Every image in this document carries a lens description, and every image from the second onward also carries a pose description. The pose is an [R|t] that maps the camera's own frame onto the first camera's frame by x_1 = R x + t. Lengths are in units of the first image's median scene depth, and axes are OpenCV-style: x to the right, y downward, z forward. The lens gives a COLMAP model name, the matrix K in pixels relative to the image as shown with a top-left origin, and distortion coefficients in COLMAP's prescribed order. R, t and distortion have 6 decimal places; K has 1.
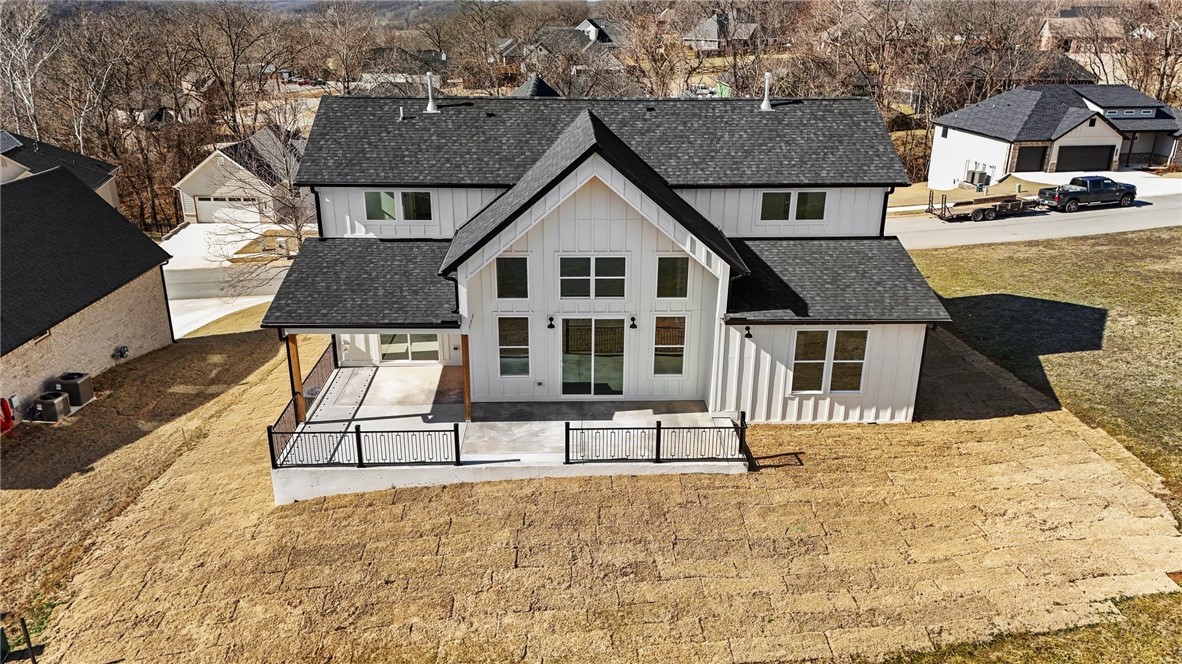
lens RADIAL K [[868.7, 0, 591.0], [0, 868.7, 332.0], [0, 0, 1]] dist [0.089919, -0.085987]
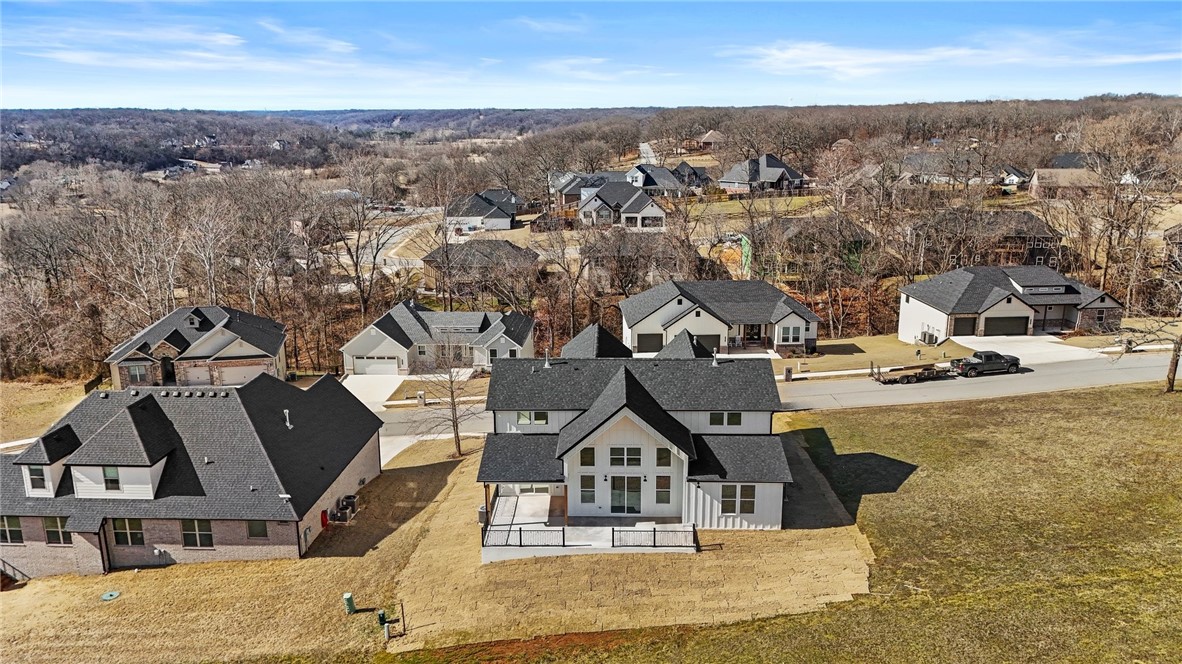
lens RADIAL K [[868.3, 0, 589.2], [0, 868.3, 313.3], [0, 0, 1]] dist [0.077098, -0.087565]
pose [[0.998158, -0.000408, -0.060665, 0.041439], [-0.007379, 0.991737, -0.128075, -0.135139], [0.060216, 0.128287, 0.989907, -1.127328]]
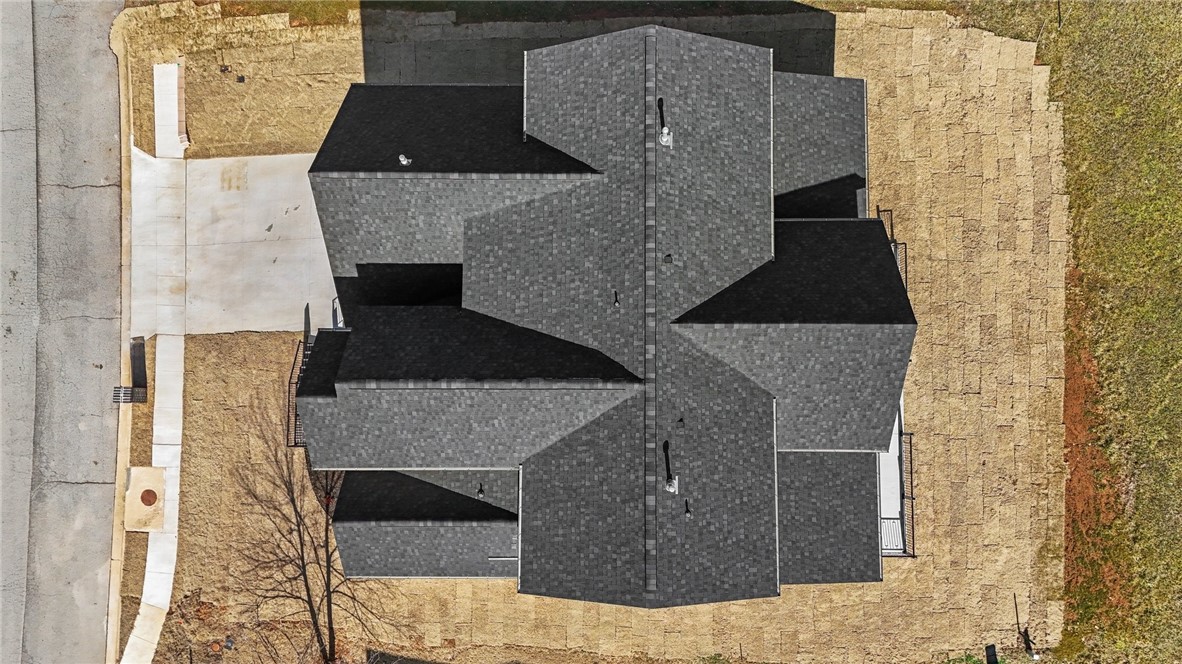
lens RADIAL K [[900.5, 0, 591.0], [0, 900.5, 332.0], [0, 0, 1]] dist [0.079622, -0.062953]
pose [[0.042863, -0.996246, 0.075216, -0.105447], [0.365437, 0.085702, 0.926882, -1.377768], [-0.929848, -0.012243, 0.367739, 0.821823]]
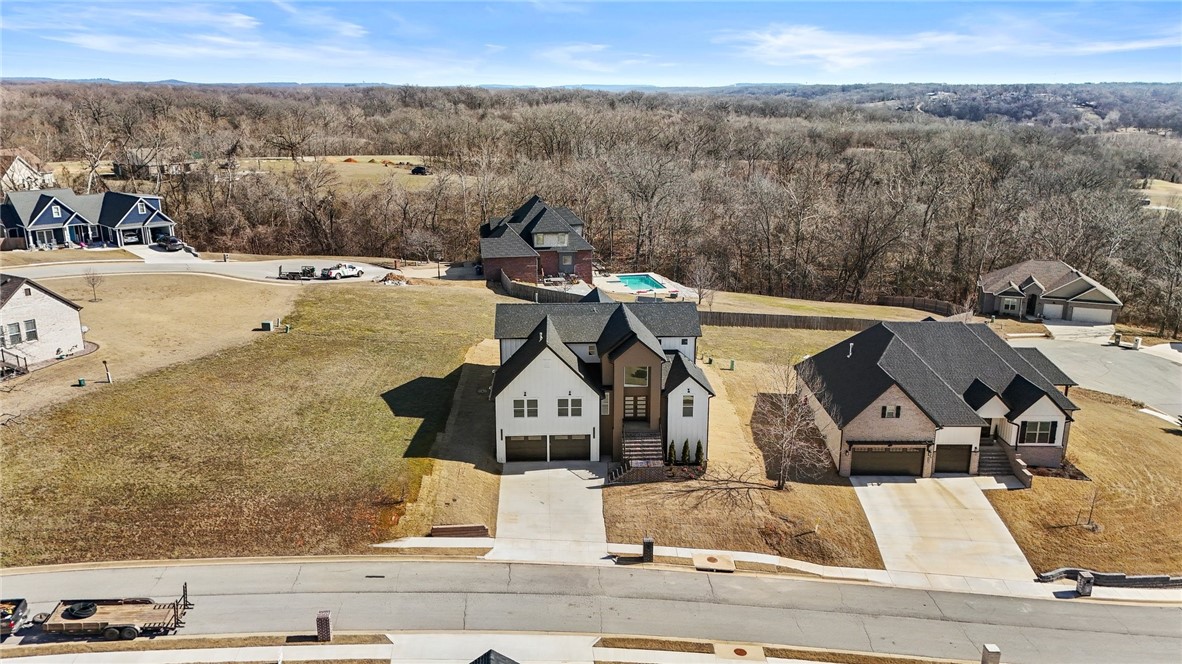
lens RADIAL K [[868.7, 0, 591.0], [0, 868.7, 332.0], [0, 0, 1]] dist [0.089919, -0.085987]
pose [[-0.999969, -0.006266, -0.004667, 0.042160], [-0.007811, 0.812706, 0.582622, -2.063495], [0.000142, 0.582641, -0.812730, 3.793610]]
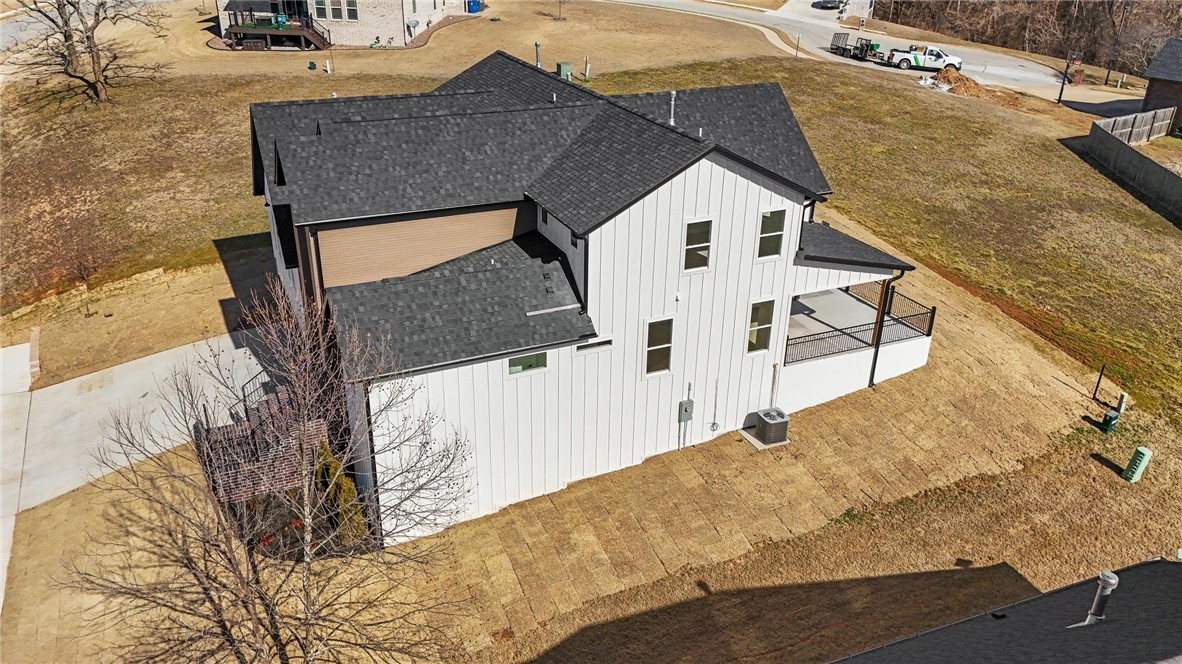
lens RADIAL K [[900.5, 0, 591.0], [0, 900.5, 332.0], [0, 0, 1]] dist [0.079622, -0.062953]
pose [[-0.385556, -0.409880, 0.826647, -1.227949], [0.303881, 0.789524, 0.533206, -0.729008], [-0.871208, 0.456783, -0.179851, 1.554994]]
